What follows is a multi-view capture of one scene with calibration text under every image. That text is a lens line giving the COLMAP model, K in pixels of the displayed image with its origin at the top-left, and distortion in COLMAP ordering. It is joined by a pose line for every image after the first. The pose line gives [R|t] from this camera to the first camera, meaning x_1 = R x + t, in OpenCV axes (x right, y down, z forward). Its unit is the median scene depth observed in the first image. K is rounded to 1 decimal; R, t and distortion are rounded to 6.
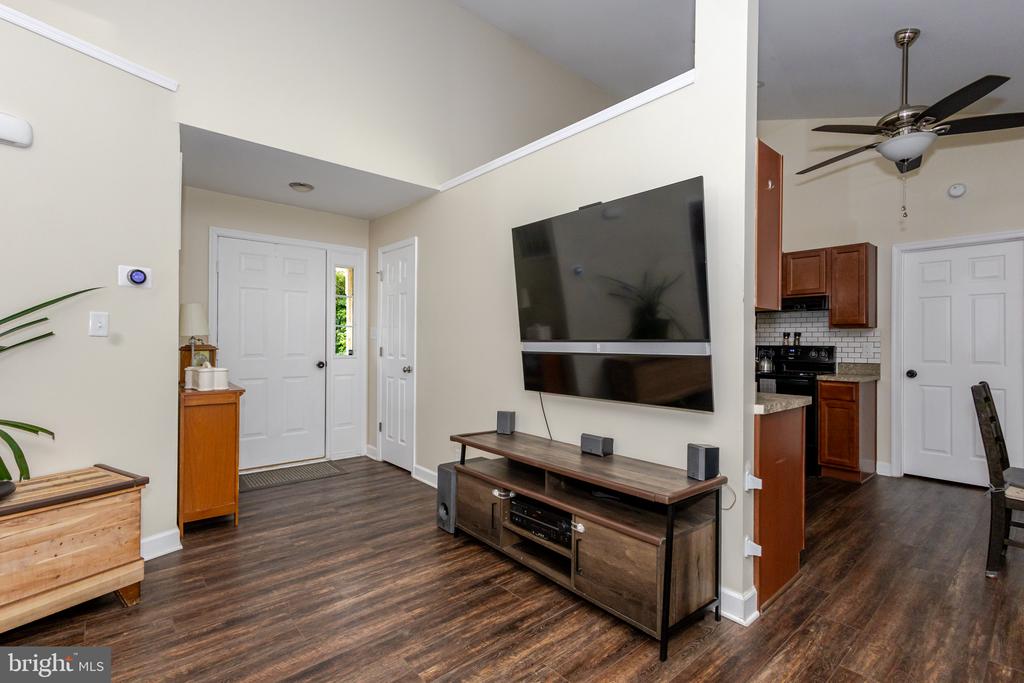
lens RADIAL K [[475.6, 0, 510.4], [0, 475.6, 340.7], [0, 0, 1]] dist [0.016807, -0.006417]
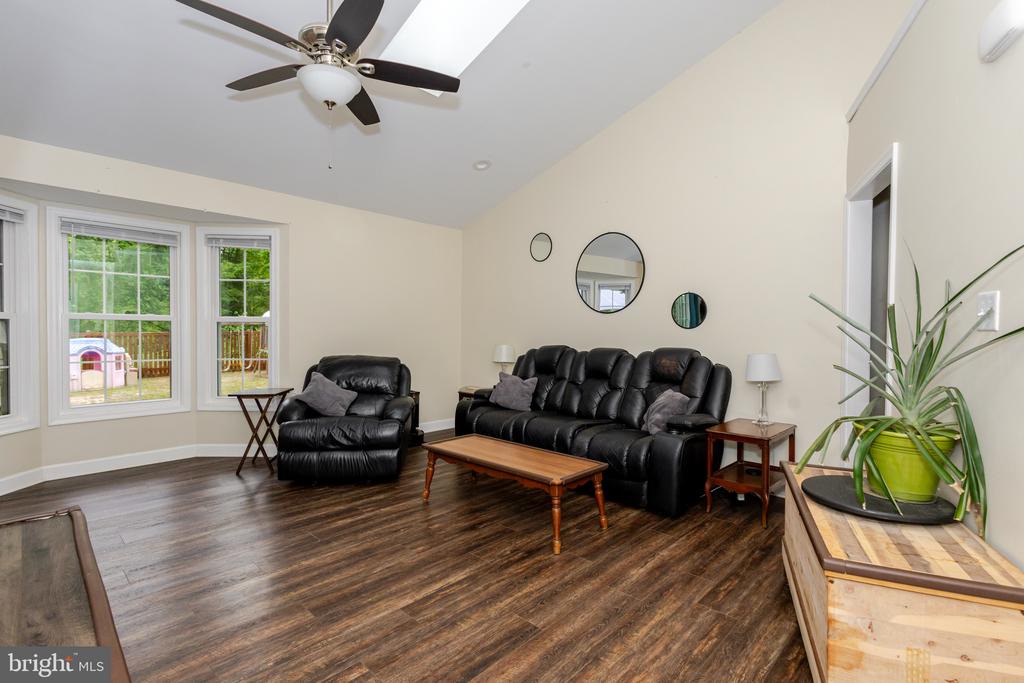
lens RADIAL K [[475.6, 0, 510.4], [0, 475.6, 340.7], [0, 0, 1]] dist [0.016807, -0.006417]
pose [[-0.995412, -0.011406, -0.094995, -0.252590], [-0.012408, 0.999873, 0.009971, 0.005518], [0.094870, 0.011104, -0.995428, 1.324452]]
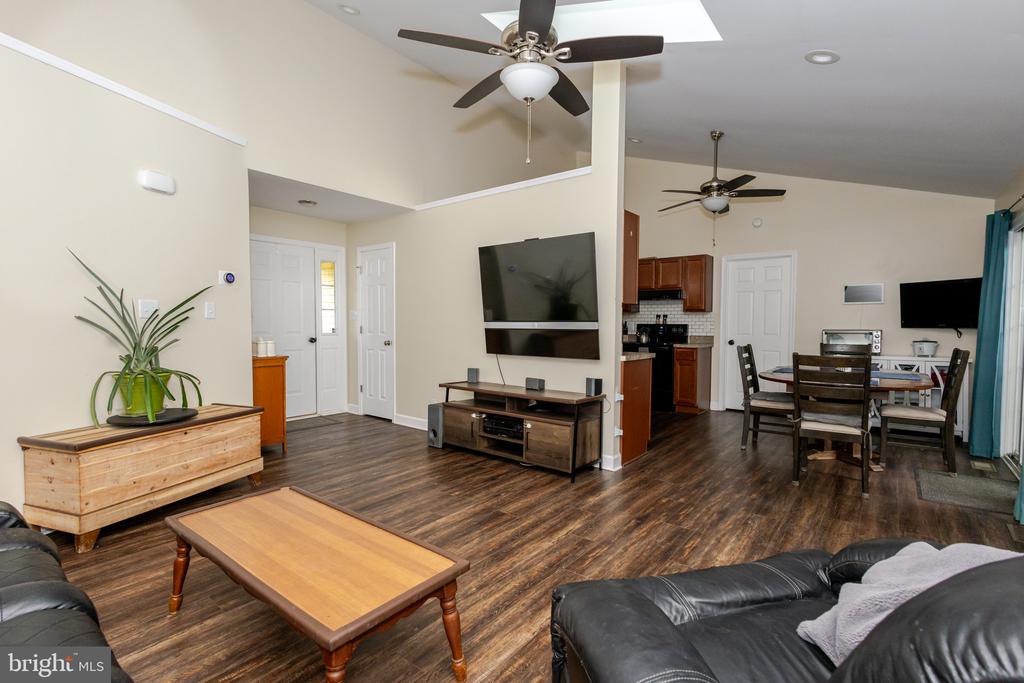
lens RADIAL K [[479.7, 0, 510.3], [0, 479.7, 341.0], [0, 0, 1]] dist [0.005389, -0.001667]
pose [[0.984368, -0.008970, 0.175895, -0.192614], [0.001286, 0.999042, 0.043752, -0.003914], [-0.176119, -0.042842, 0.983436, -0.610304]]
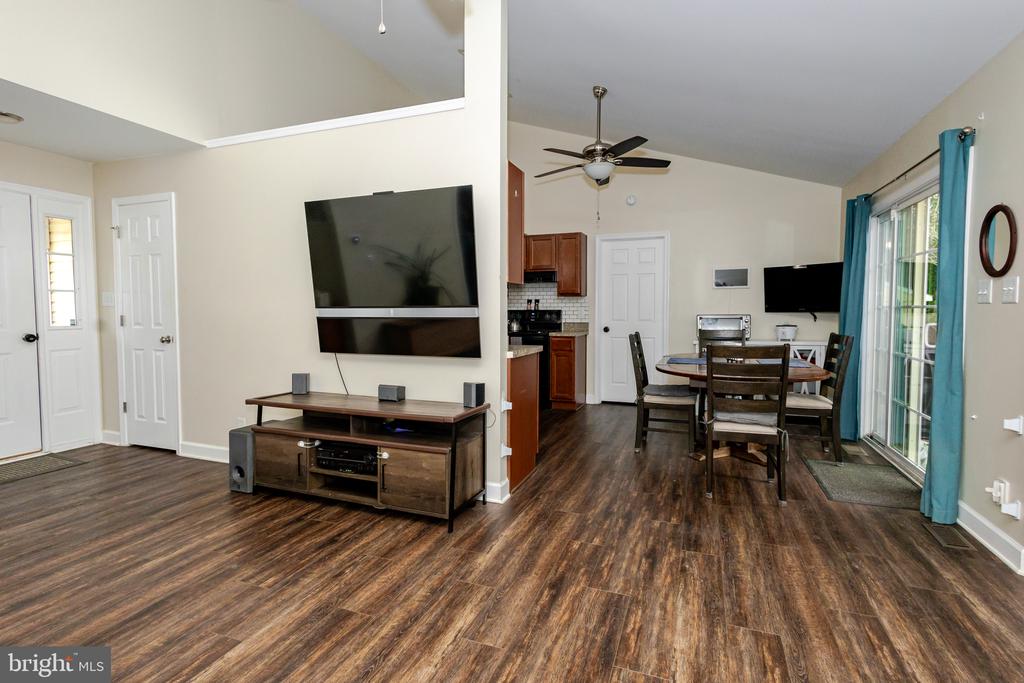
lens RADIAL K [[498.1, 0, 516.9], [0, 498.1, 331.9], [0, 0, 1]] dist [0.009608, -0.001146]
pose [[0.880588, -0.028968, 0.472996, -0.131123], [0.004756, 0.998620, 0.052306, -0.000966], [-0.473858, -0.043810, 0.879511, -0.253395]]
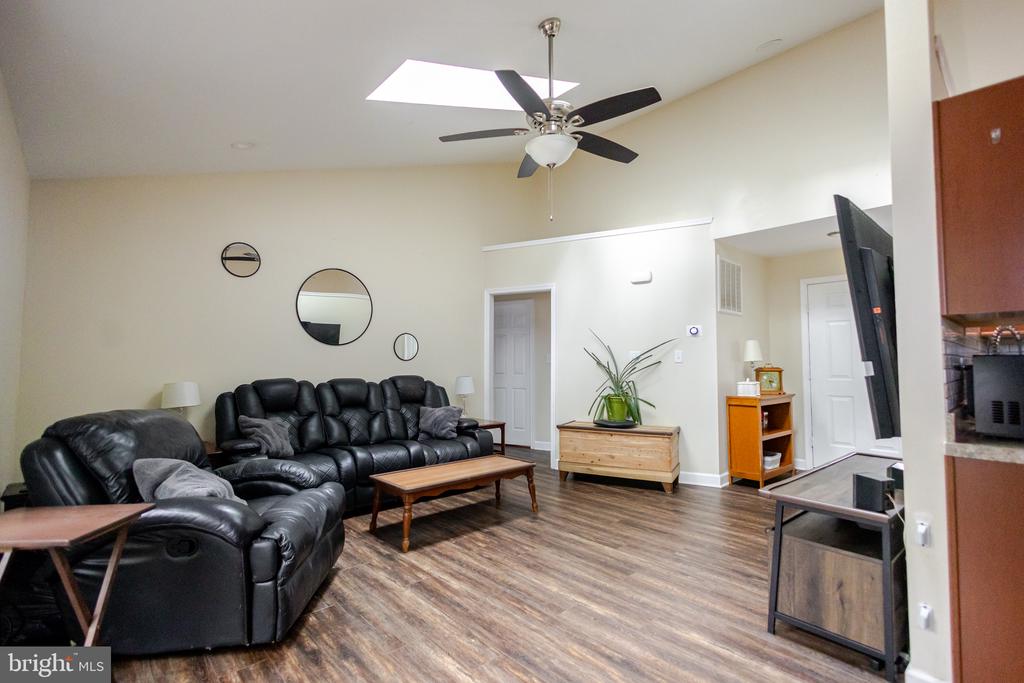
lens RADIAL K [[475.6, 0, 510.4], [0, 475.6, 340.7], [0, 0, 1]] dist [0.016807, -0.006417]
pose [[0.019036, -0.053355, -0.998394, 1.066042], [0.004619, 0.998569, -0.053276, 0.002937], [0.999808, -0.003598, 0.019255, 0.234125]]
